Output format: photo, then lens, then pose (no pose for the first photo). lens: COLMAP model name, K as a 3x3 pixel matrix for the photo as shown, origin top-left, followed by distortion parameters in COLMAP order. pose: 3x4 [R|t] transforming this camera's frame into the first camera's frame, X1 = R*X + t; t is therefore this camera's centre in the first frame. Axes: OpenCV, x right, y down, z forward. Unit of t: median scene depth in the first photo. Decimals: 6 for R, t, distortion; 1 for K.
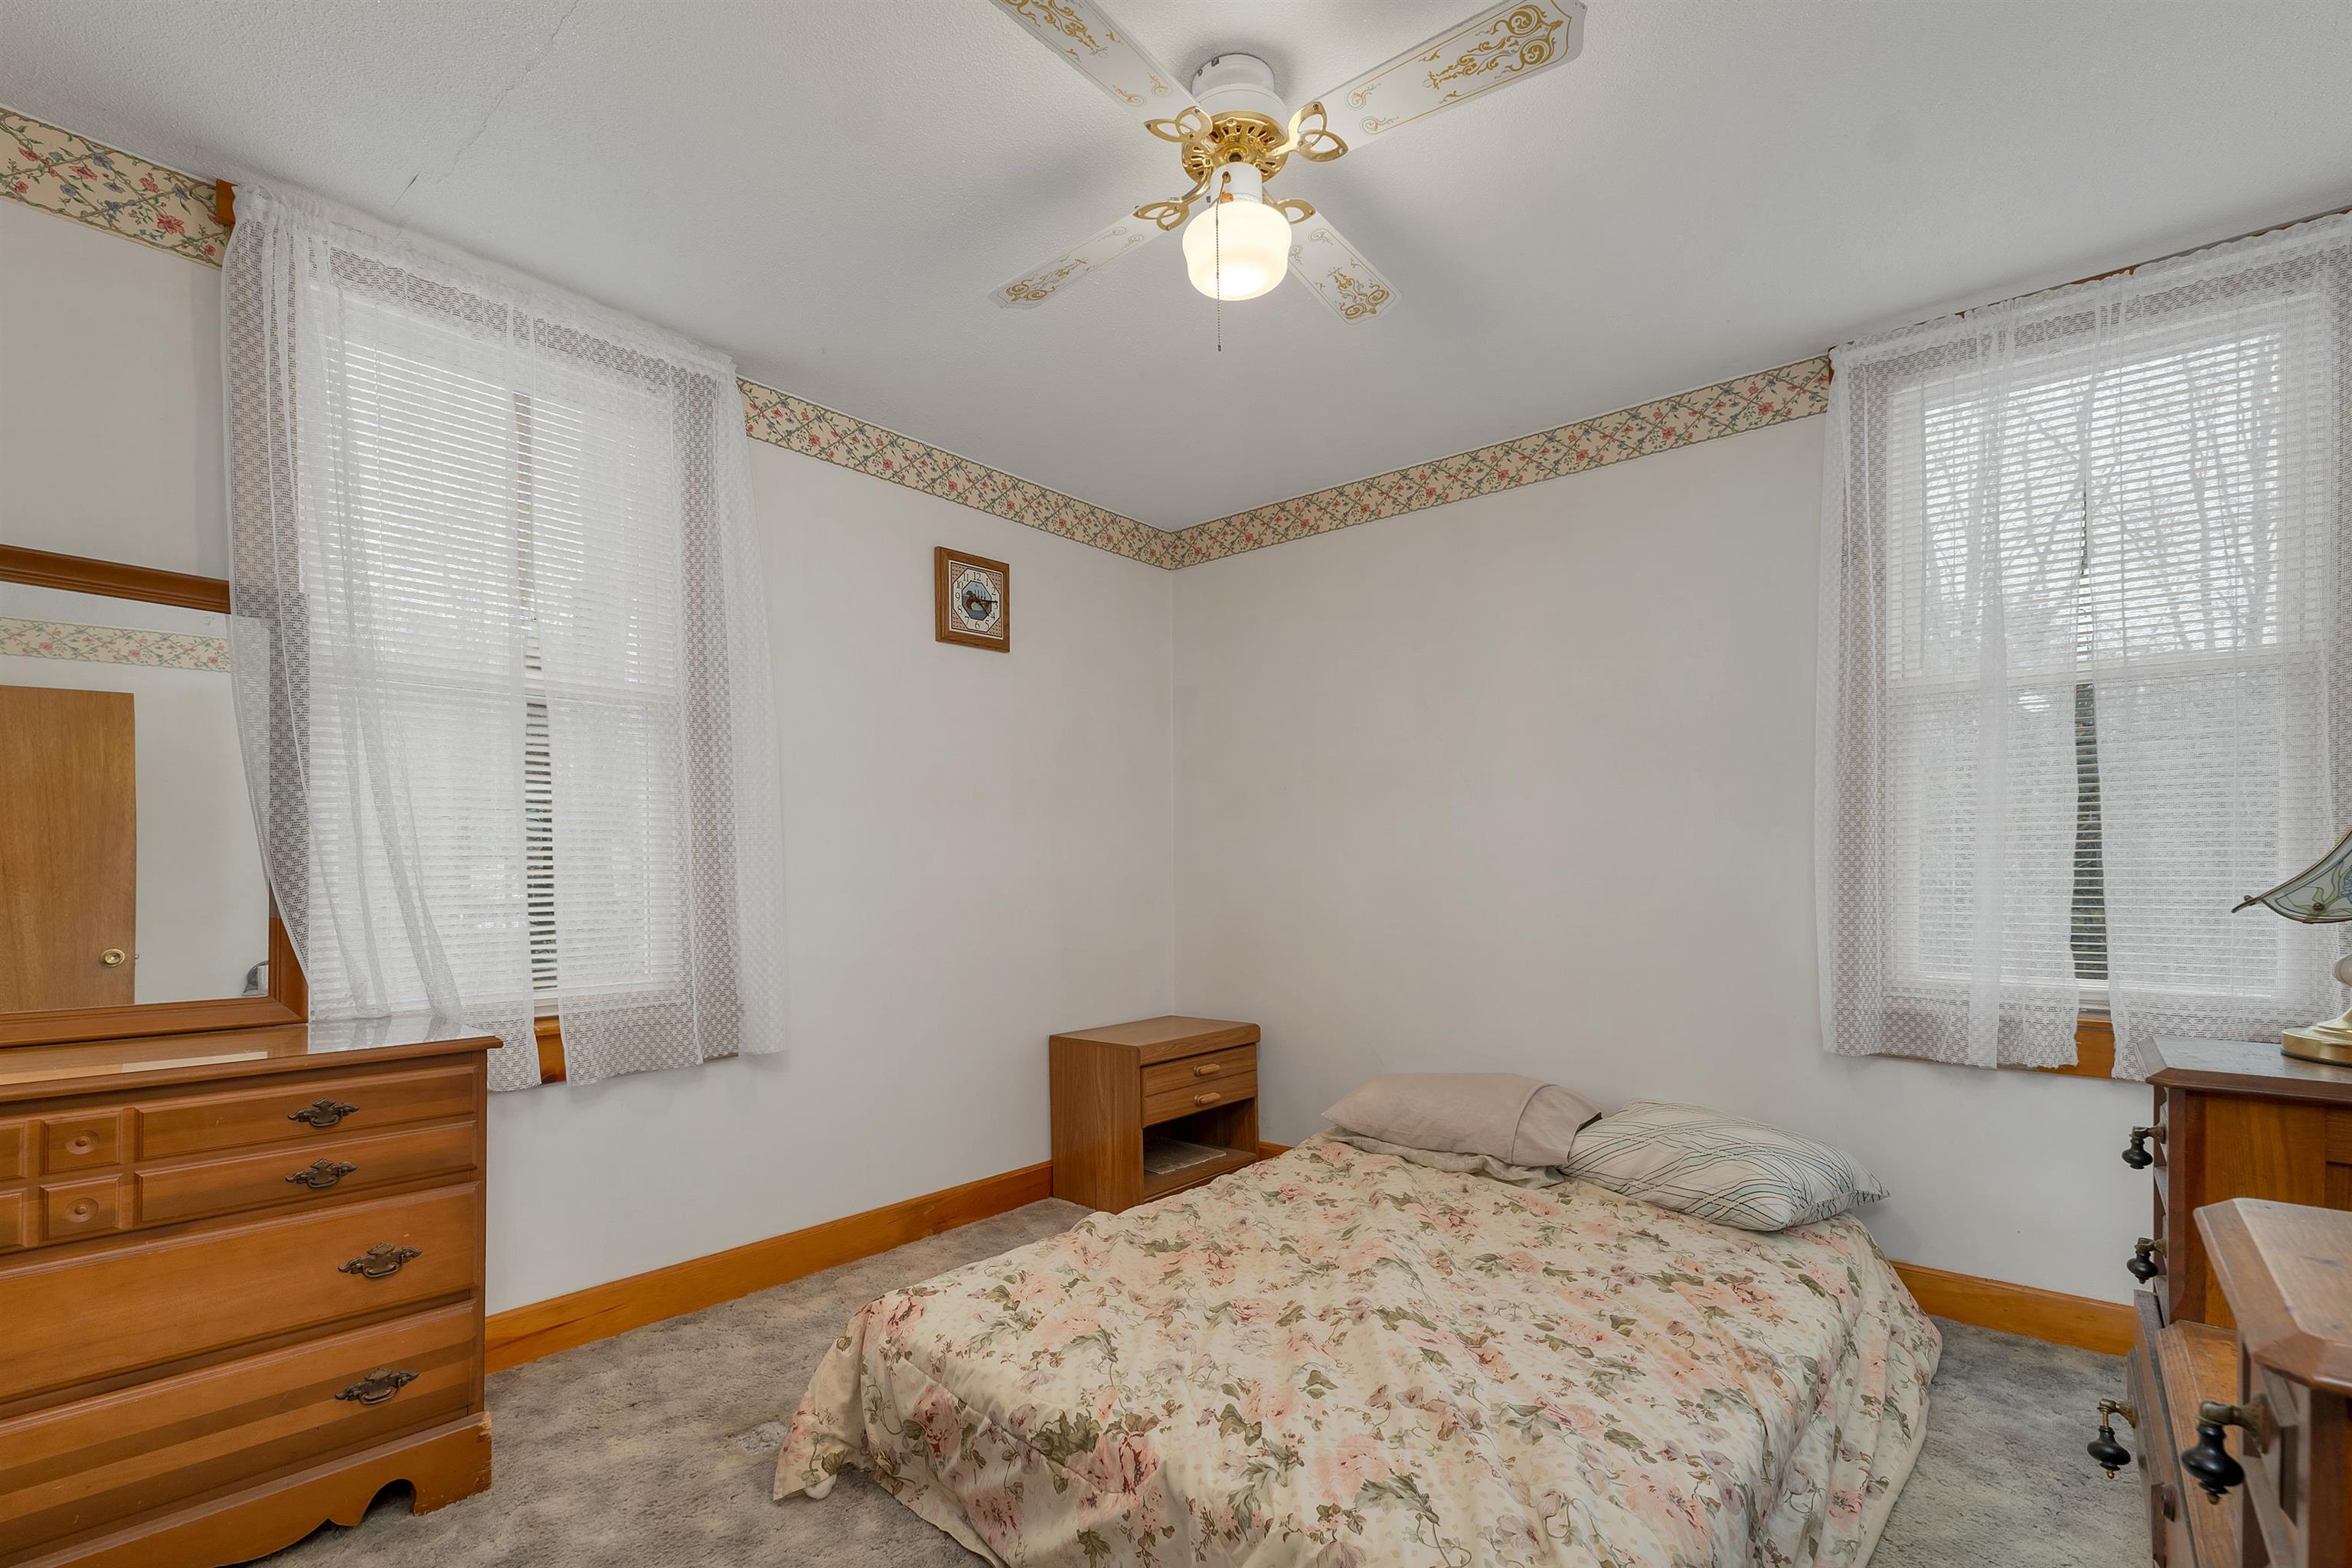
lens RADIAL K [[993.7, 0, 1174.7], [0, 993.7, 823.6], [0, 0, 1]] dist [-0.001165, -0.000217]
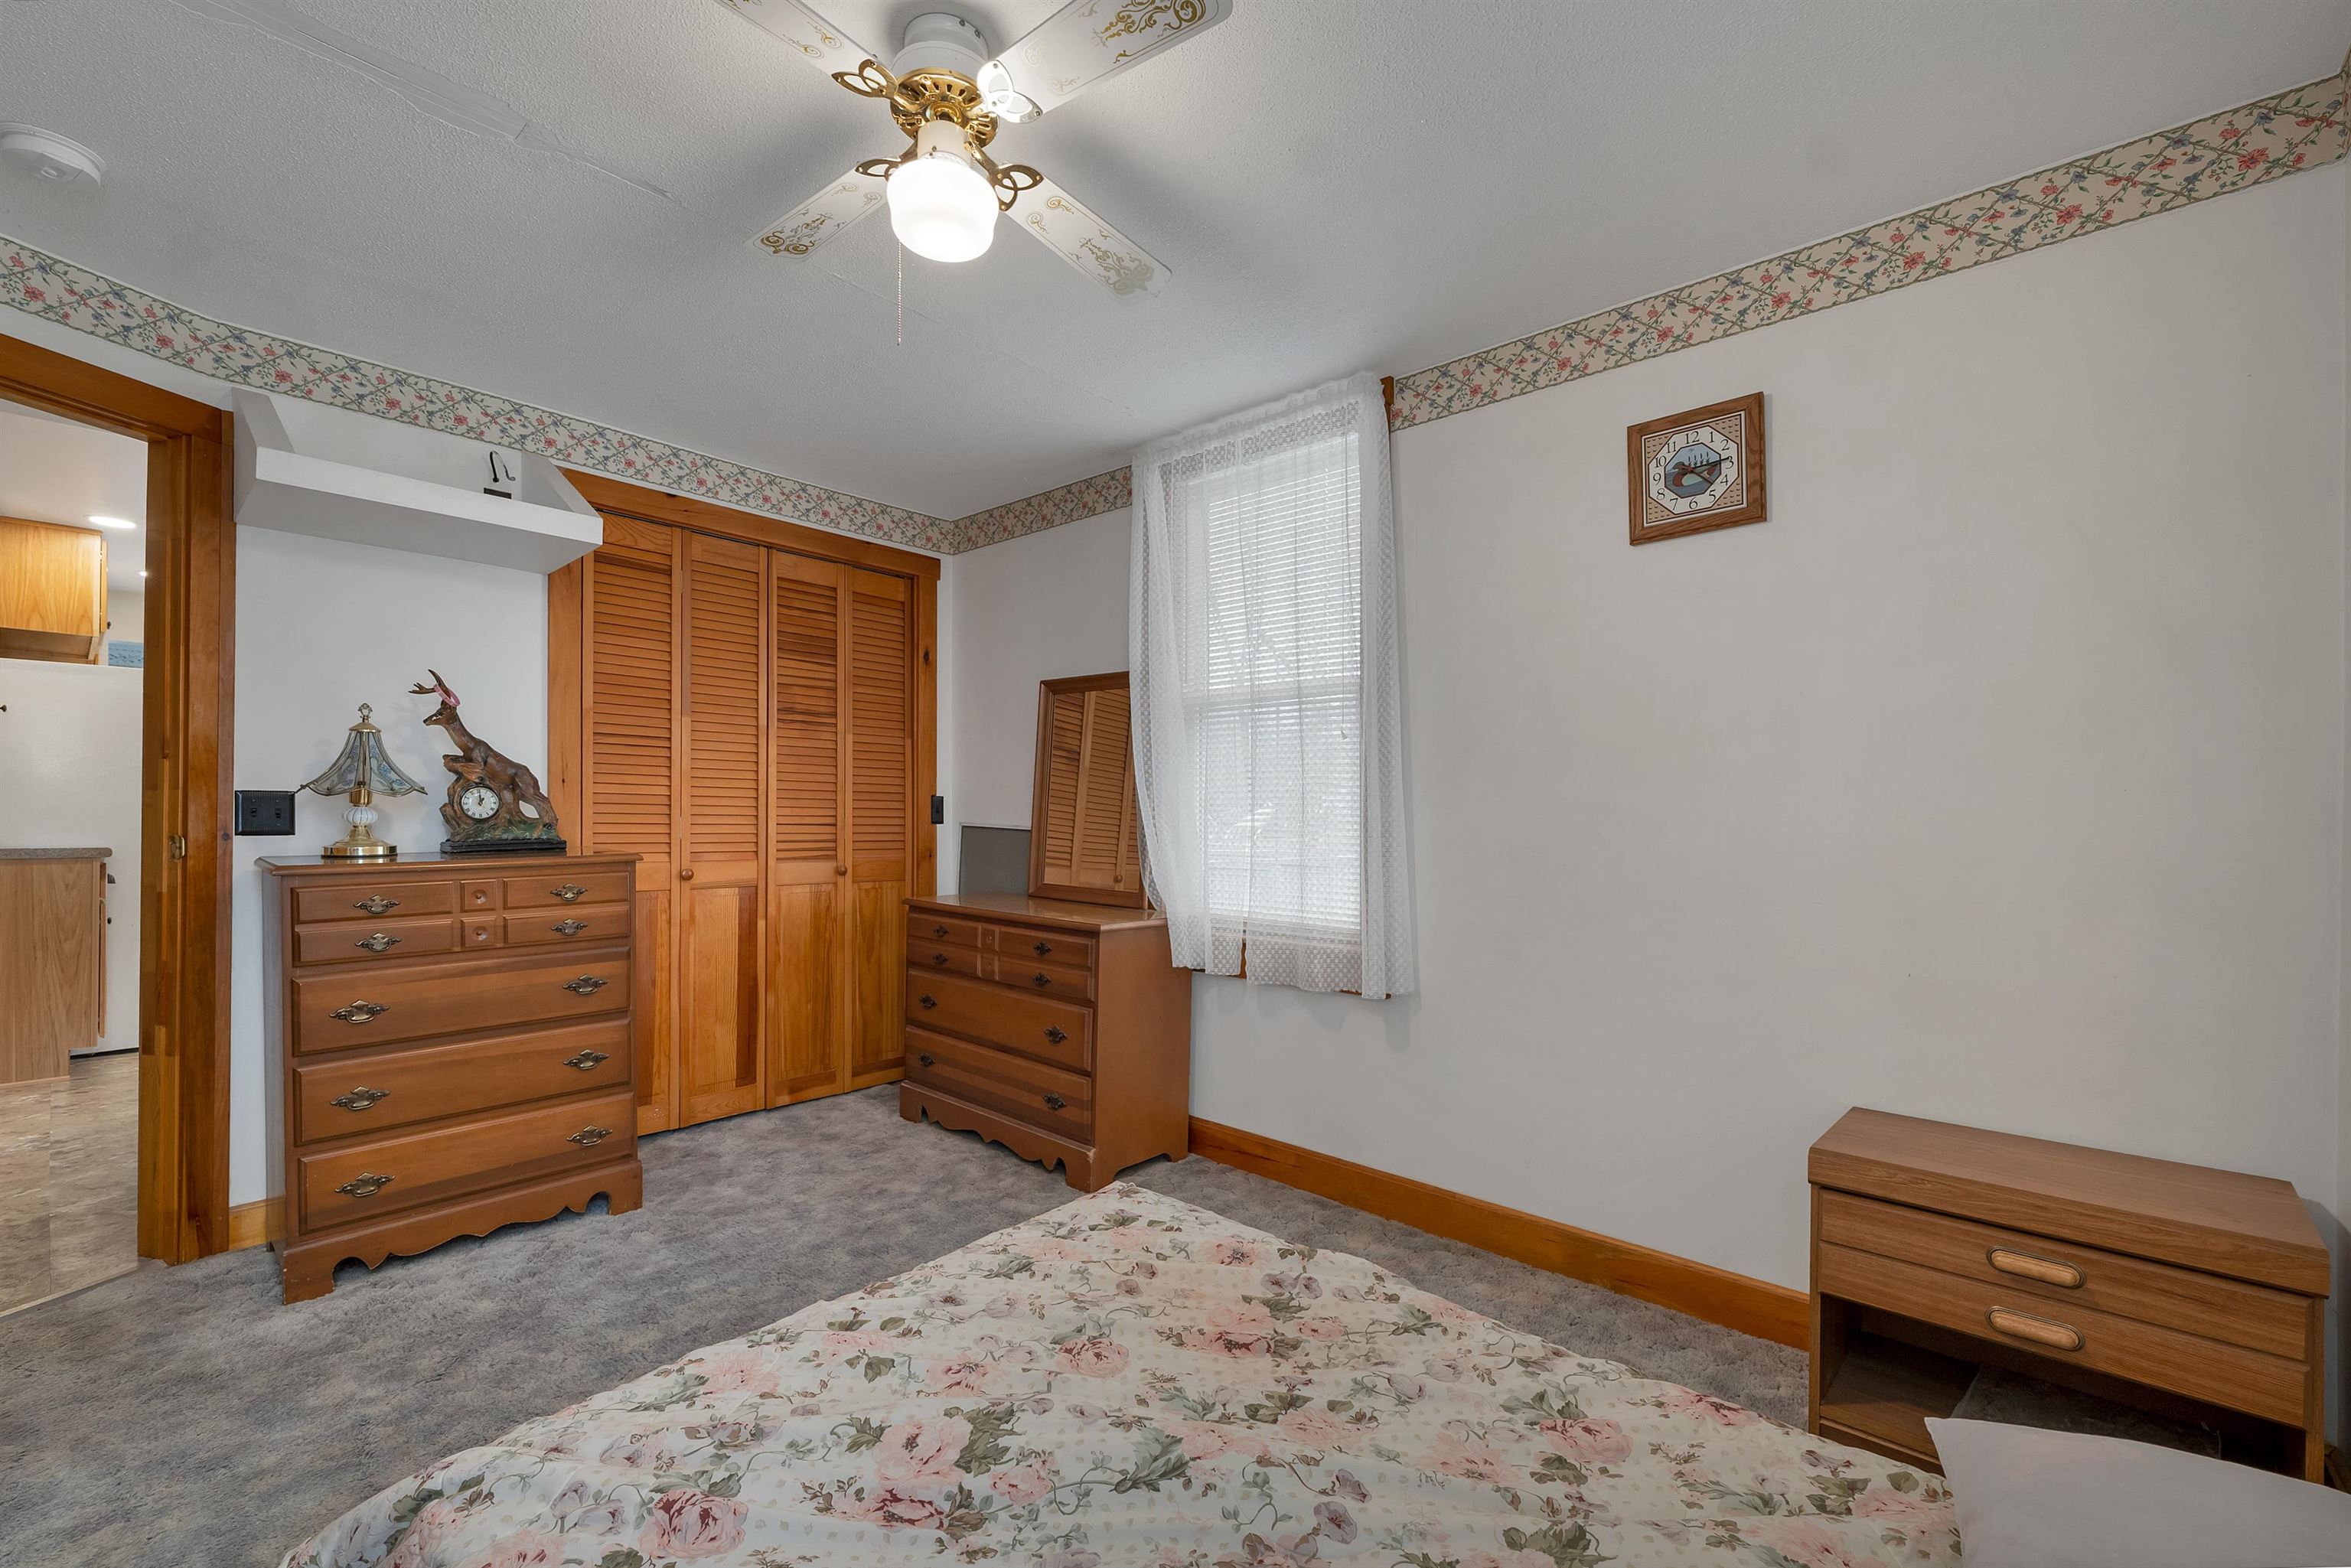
lens RADIAL K [[981.3, 0, 1170.9], [0, 981.3, 780.9], [0, 0, 1]] dist [-0.000009, -0.000077]
pose [[0.000967, -0.034190, -0.999415, 0.524100], [0.031794, 0.998911, -0.034142, 0.017762], [0.999494, -0.031743, 0.002053, 0.612139]]
